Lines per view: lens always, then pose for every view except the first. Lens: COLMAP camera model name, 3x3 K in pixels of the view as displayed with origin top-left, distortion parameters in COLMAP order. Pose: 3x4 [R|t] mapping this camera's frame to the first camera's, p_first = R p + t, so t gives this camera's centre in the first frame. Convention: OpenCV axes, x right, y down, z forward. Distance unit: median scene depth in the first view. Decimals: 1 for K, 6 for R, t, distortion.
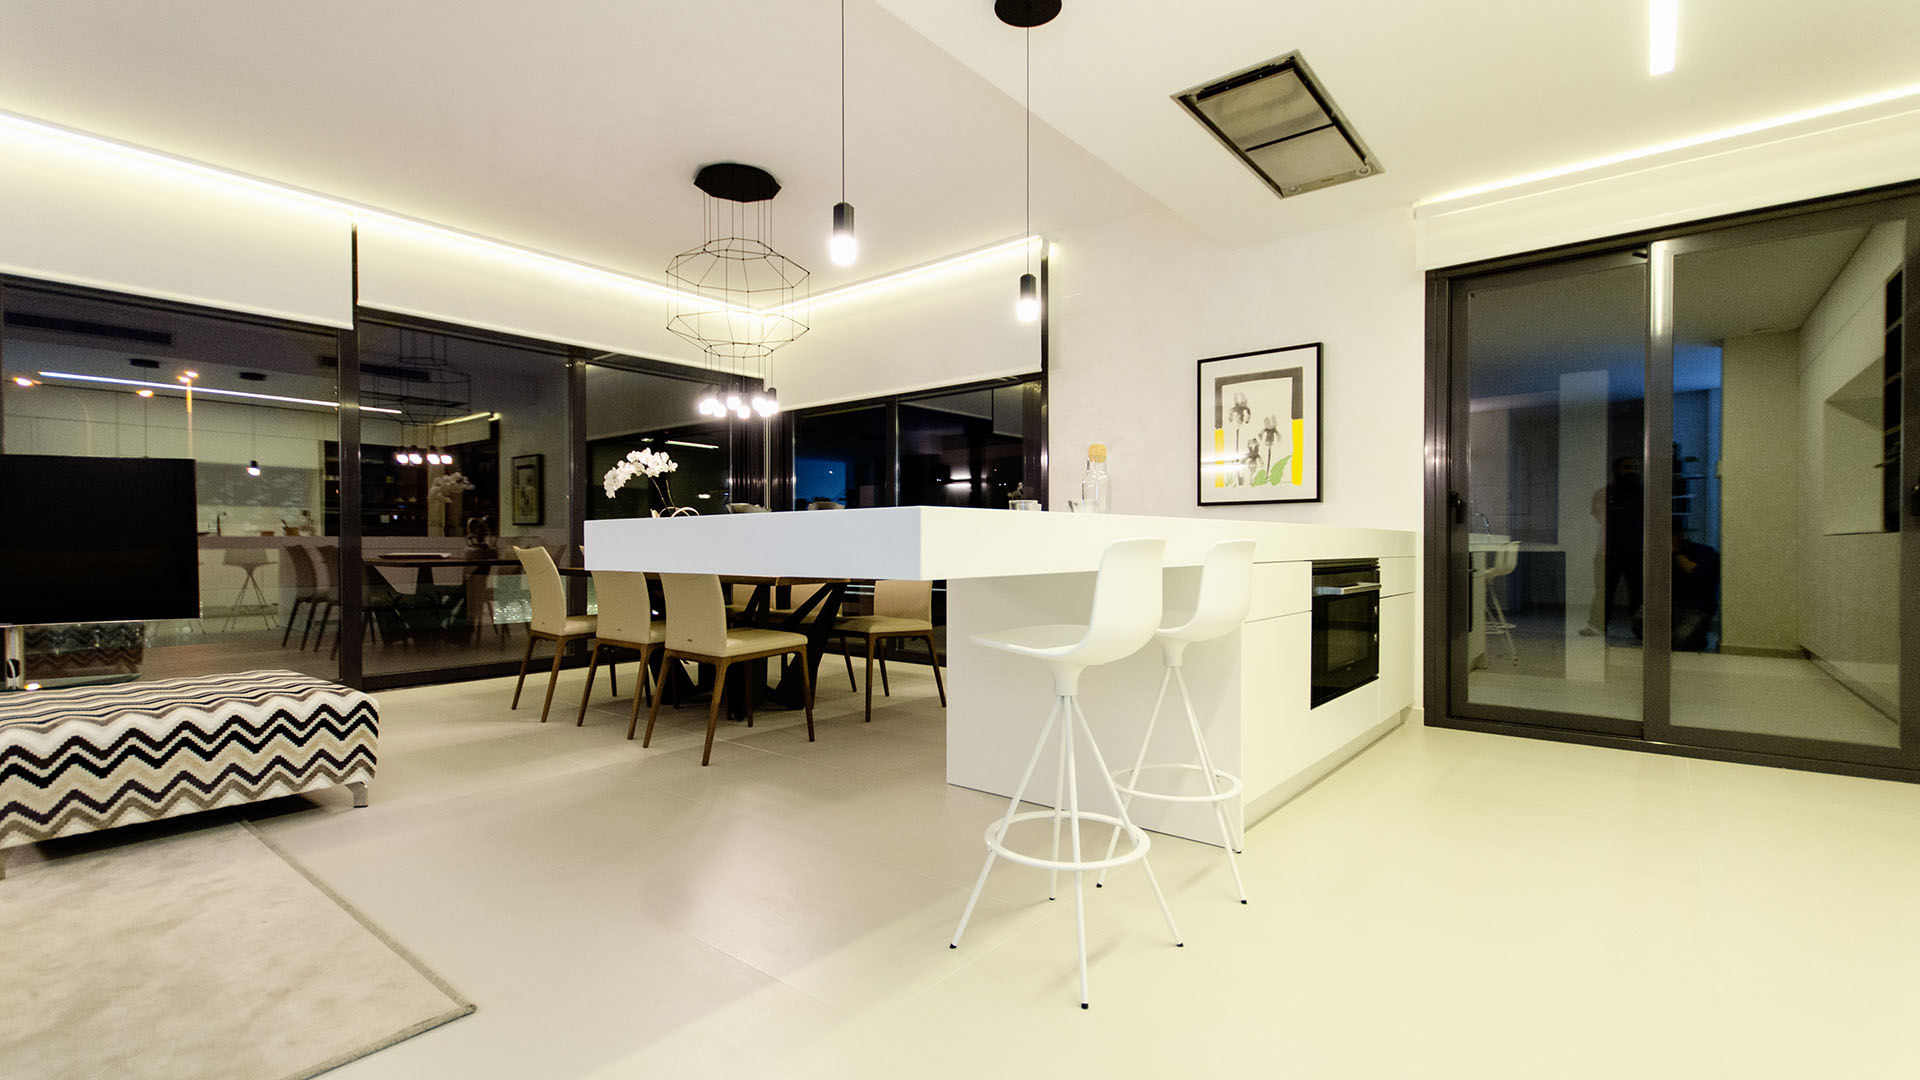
lens RADIAL K [[859.1, 0, 934.7], [0, 859.1, 549.6], [0, 0, 1]] dist [0.013114, -0.001098]
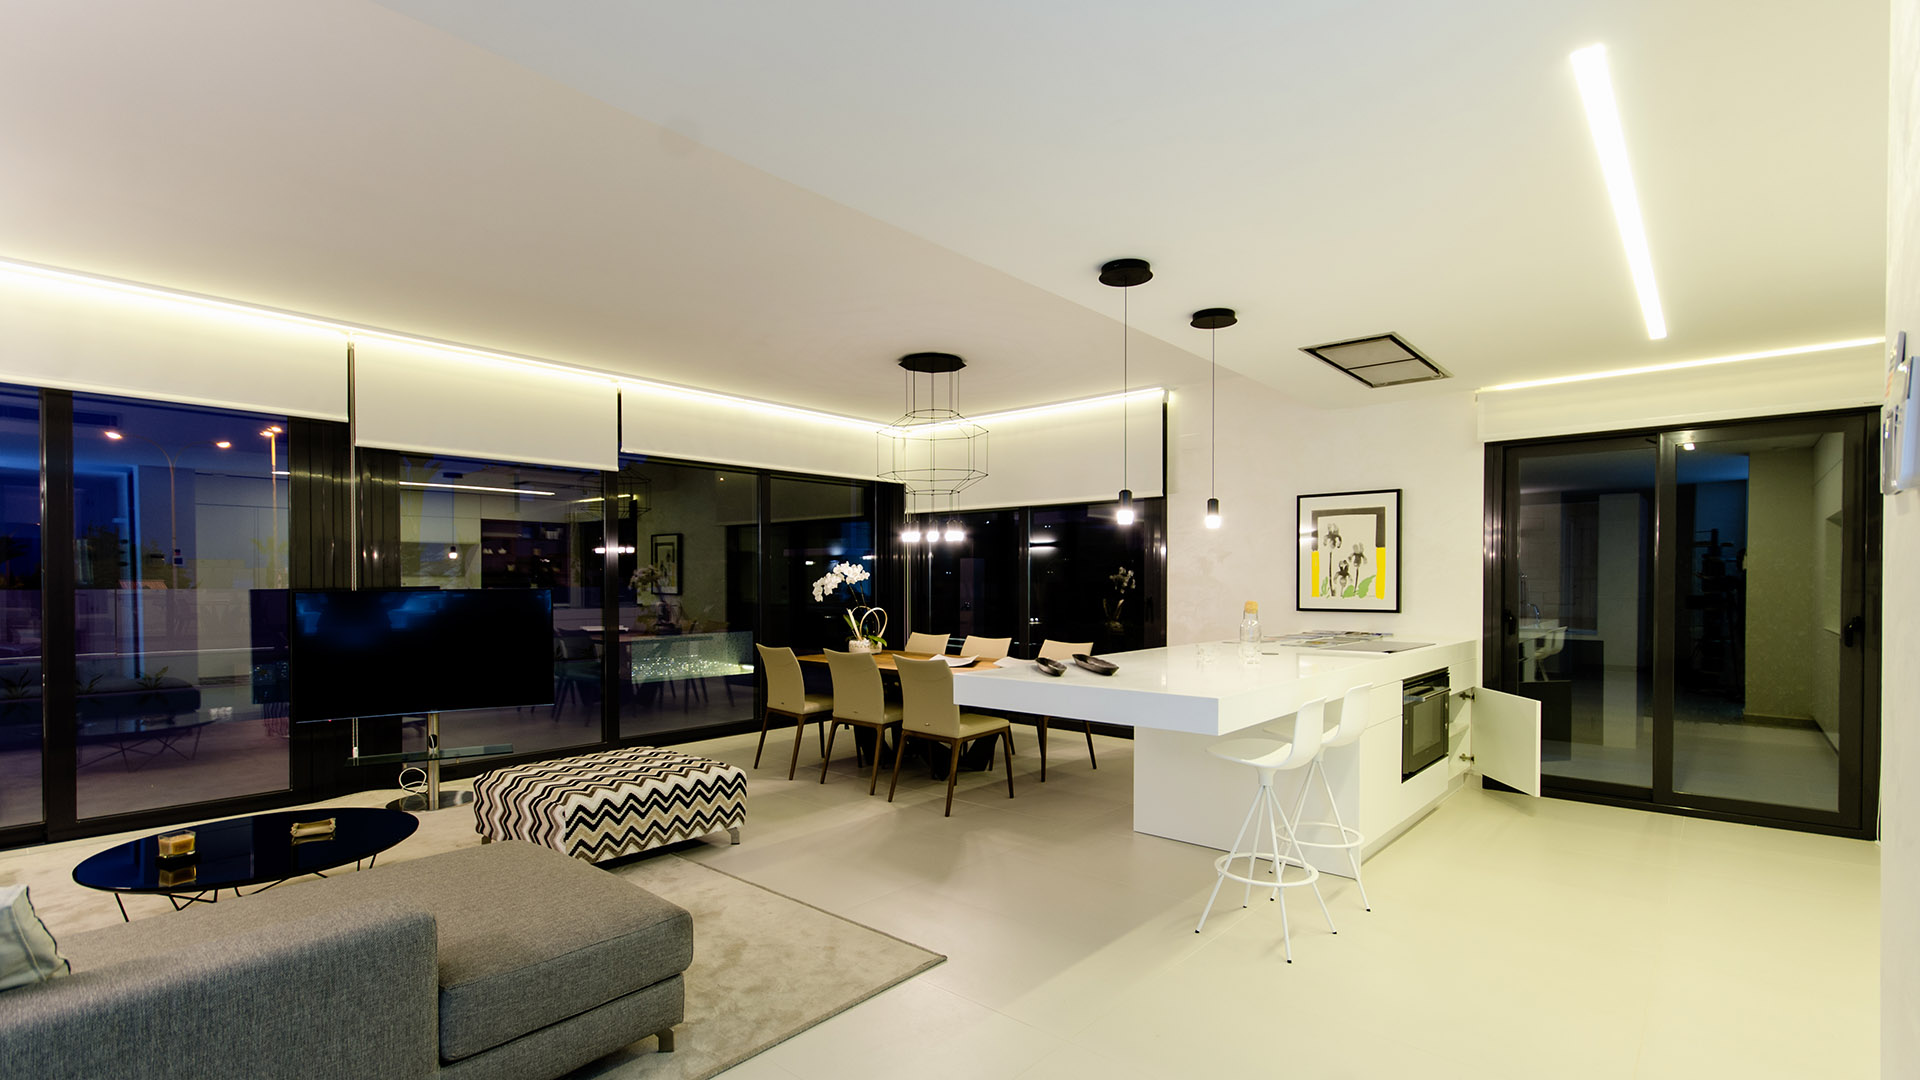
lens RADIAL K [[848.4, 0, 898.8], [0, 848.4, 585.8], [0, 0, 1]] dist [-0.008330, -0.000599]
pose [[0.996387, 0.001857, -0.084906, -0.211436], [-0.001331, 0.999980, 0.006252, -0.115134], [0.084916, -0.006117, 0.996369, -0.358419]]
